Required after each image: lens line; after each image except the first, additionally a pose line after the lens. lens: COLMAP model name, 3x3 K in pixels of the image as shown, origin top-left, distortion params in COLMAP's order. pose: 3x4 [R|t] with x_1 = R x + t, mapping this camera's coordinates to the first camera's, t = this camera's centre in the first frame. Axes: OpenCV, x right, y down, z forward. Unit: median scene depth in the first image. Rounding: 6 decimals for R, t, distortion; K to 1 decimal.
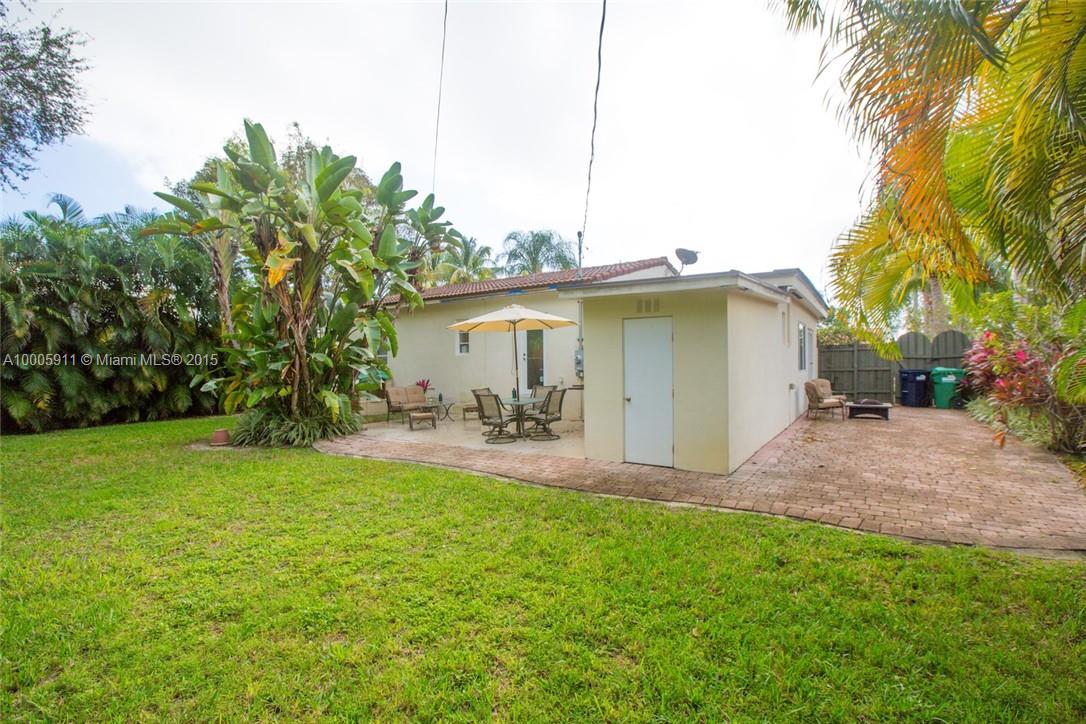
lens RADIAL K [[525.0, 0, 543.4], [0, 525.0, 365.3], [0, 0, 1]] dist [-0.050325, 0.011343]
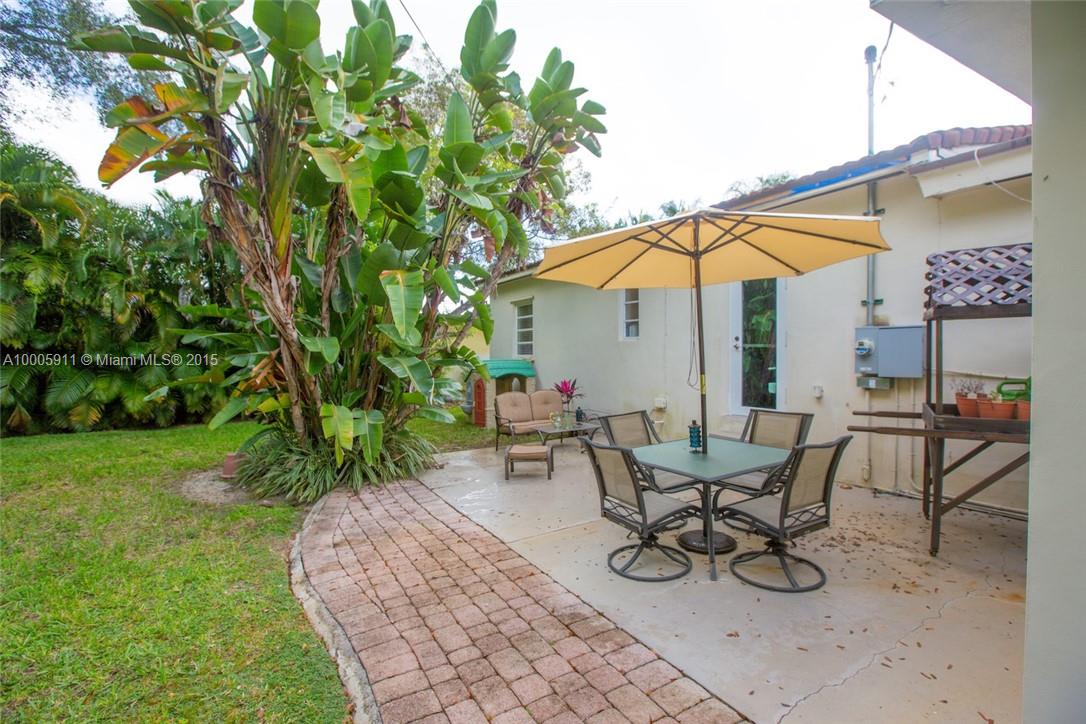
lens RADIAL K [[525.0, 0, 518.5], [0, 525.0, 362.5], [0, 0, 1]] dist [-0.050325, 0.011343]
pose [[0.895393, 0.011647, -0.445125, -0.000375], [-0.003887, 0.999824, 0.018341, -0.005700], [0.445261, -0.014692, 0.895281, 0.492270]]
